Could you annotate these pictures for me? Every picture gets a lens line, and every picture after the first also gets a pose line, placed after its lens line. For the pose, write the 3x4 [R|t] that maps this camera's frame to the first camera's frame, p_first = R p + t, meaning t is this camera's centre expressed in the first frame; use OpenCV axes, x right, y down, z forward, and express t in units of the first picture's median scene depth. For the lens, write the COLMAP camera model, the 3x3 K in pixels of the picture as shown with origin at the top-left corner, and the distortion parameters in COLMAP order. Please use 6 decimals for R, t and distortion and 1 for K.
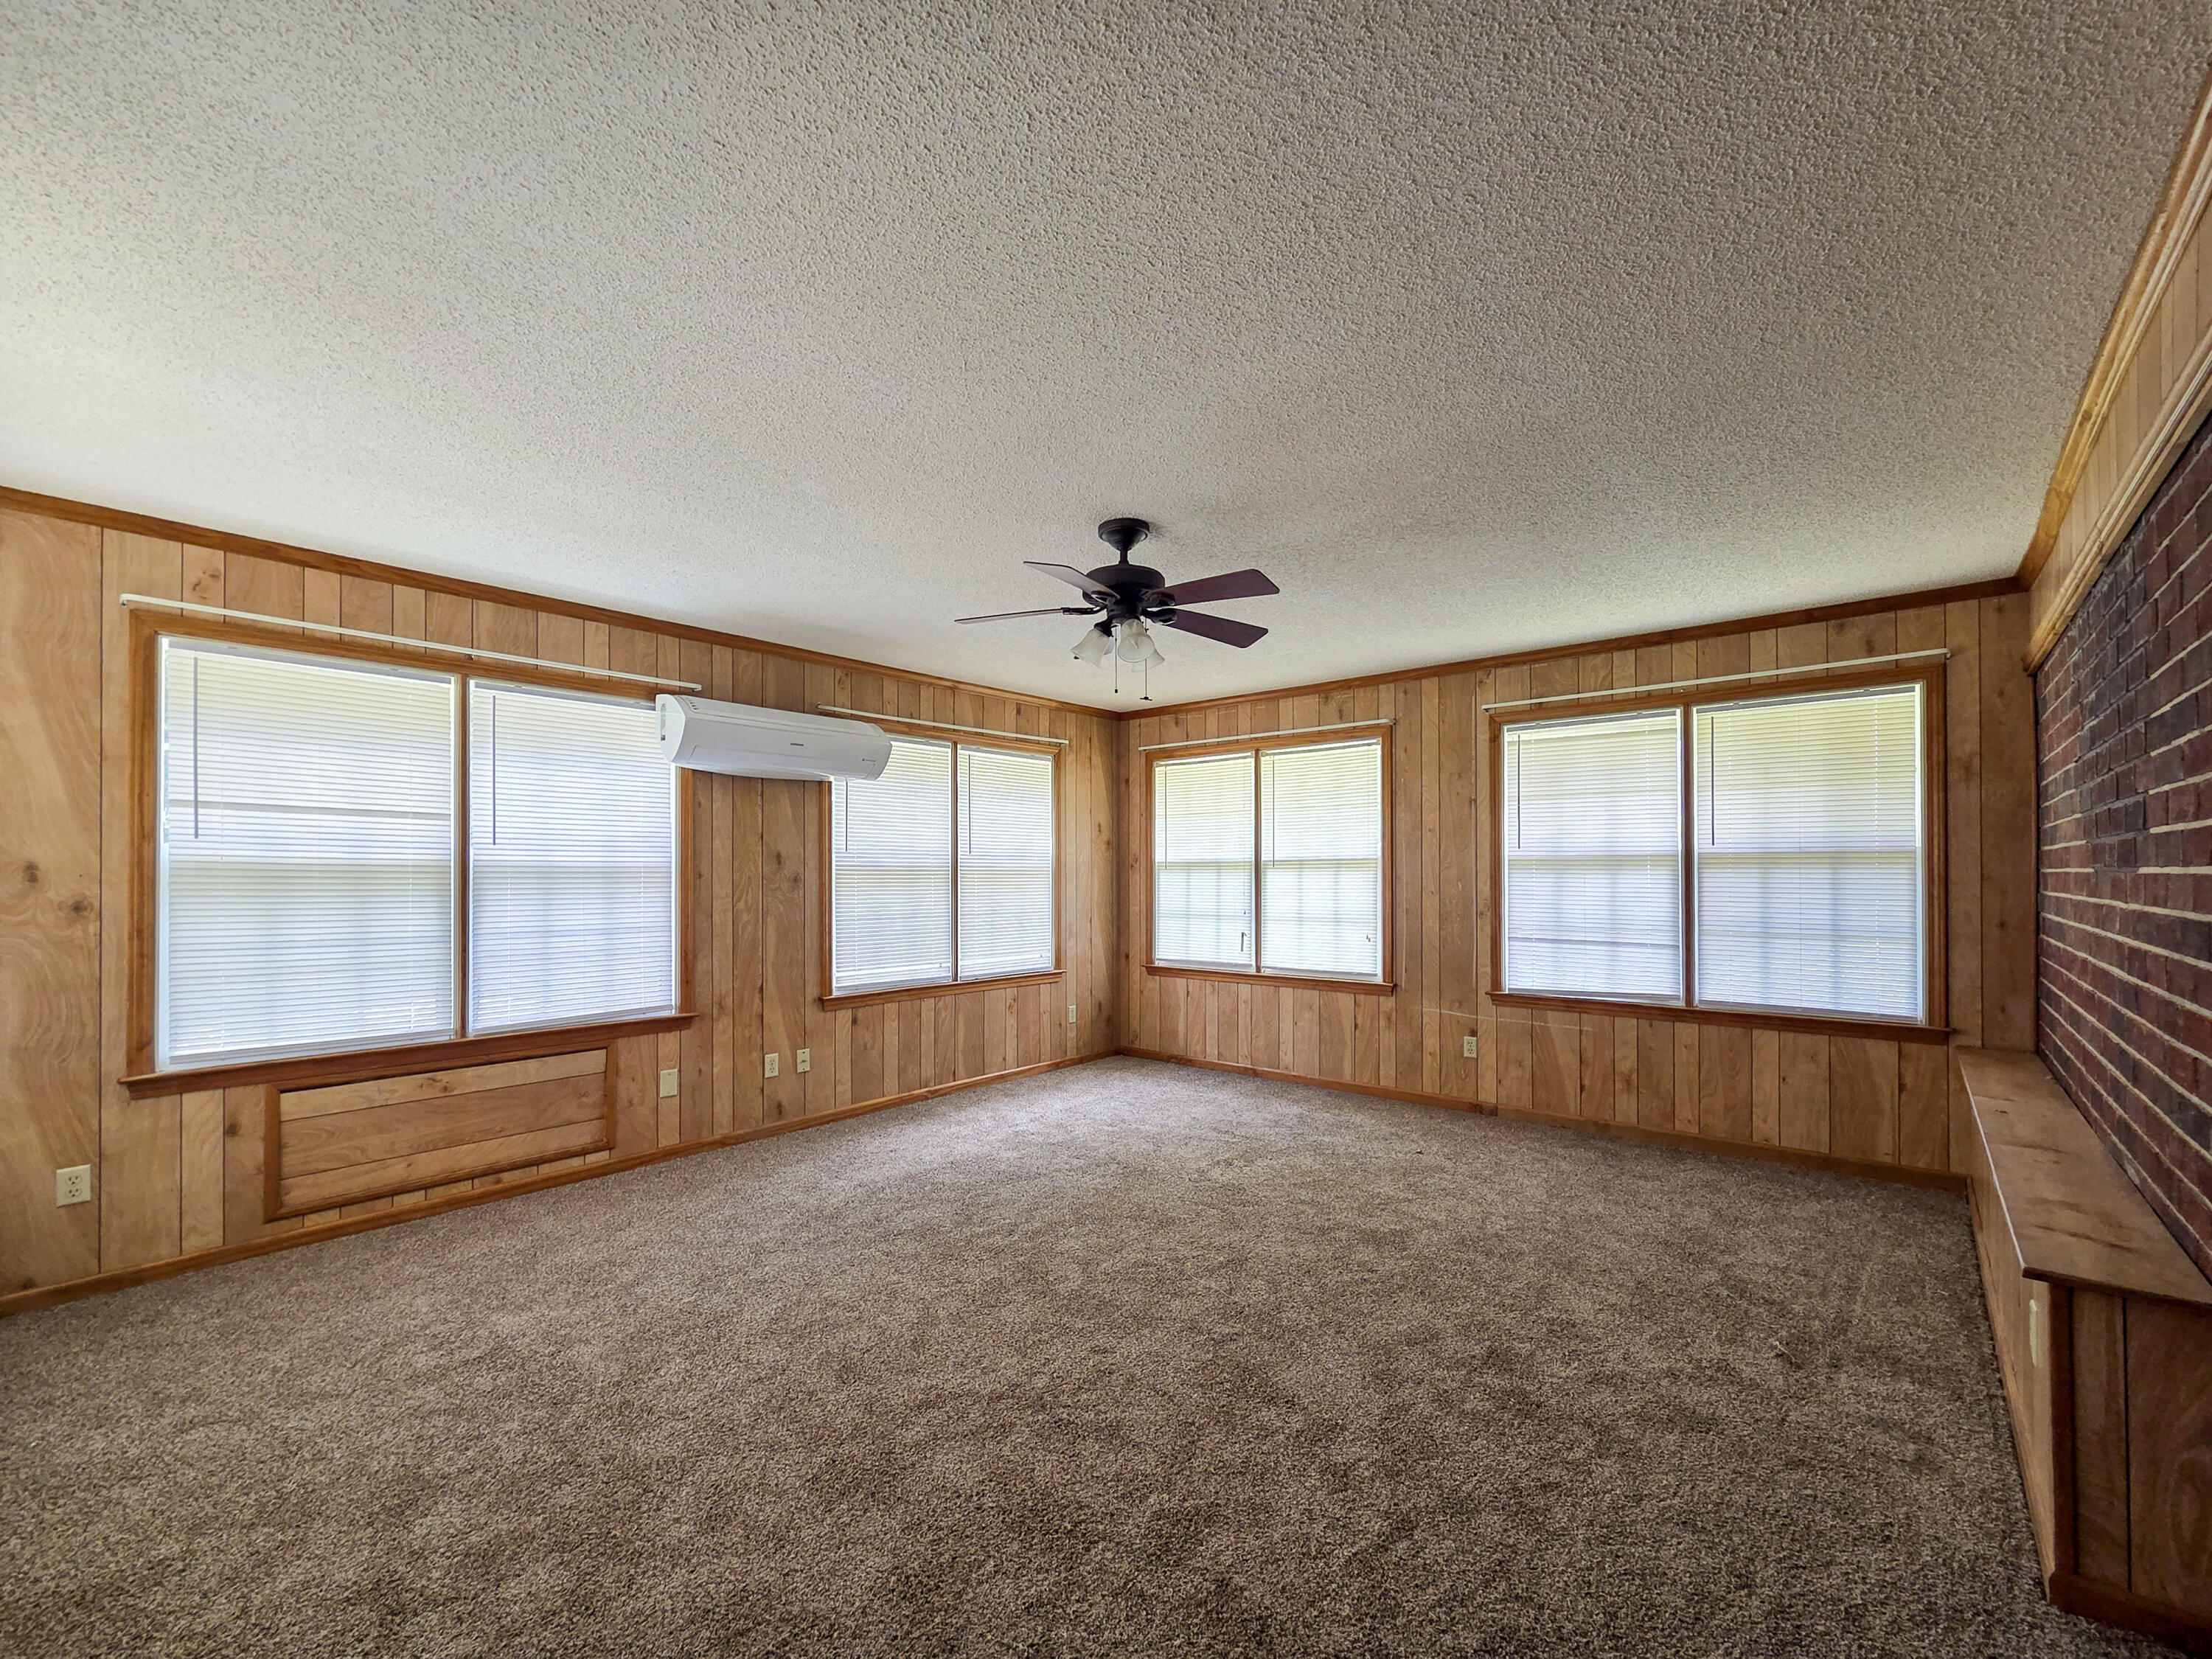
lens RADIAL K [[899.4, 0, 1105.4], [0, 899.4, 869.8], [0, 0, 1]] dist [-0.001291, -0.000037]
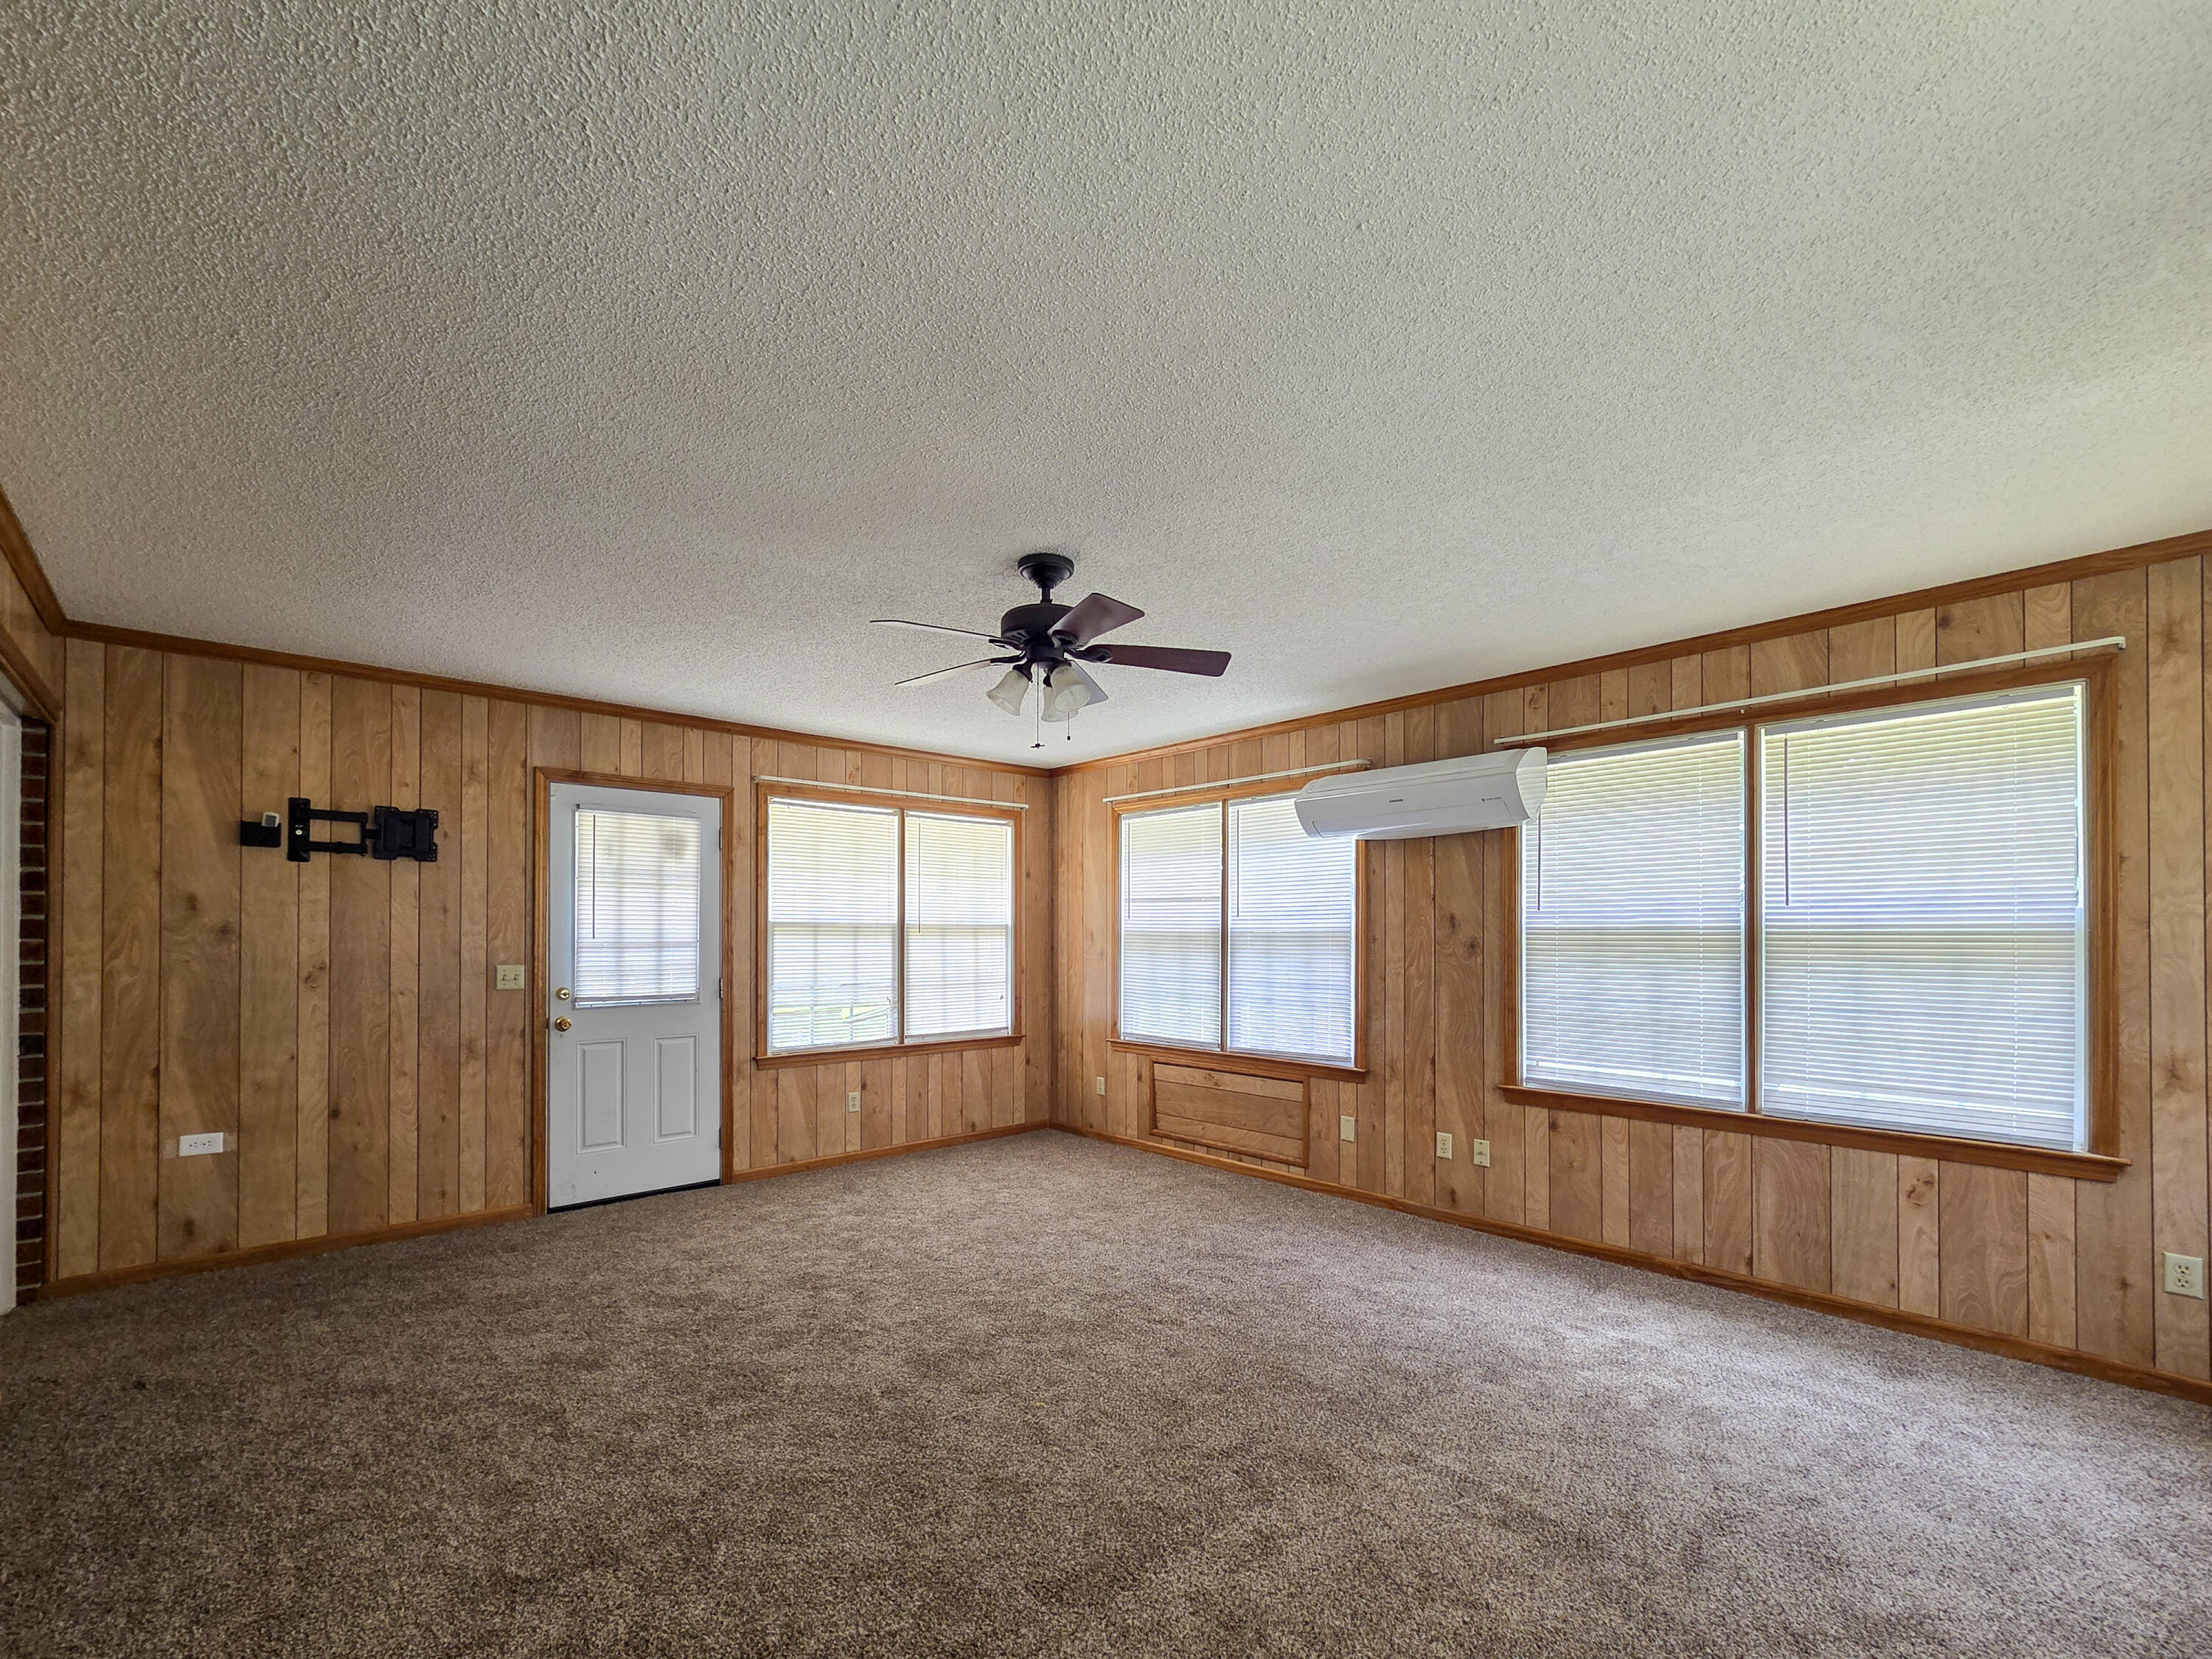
lens RADIAL K [[955.4, 0, 1105.6], [0, 955.4, 926.8], [0, 0, 1]] dist [0.002063, 0.000115]
pose [[-0.100189, -0.007937, -0.994937, 0.703190], [0.001511, 0.999966, -0.008130, 0.000333], [0.994967, -0.002317, -0.100173, 0.823868]]
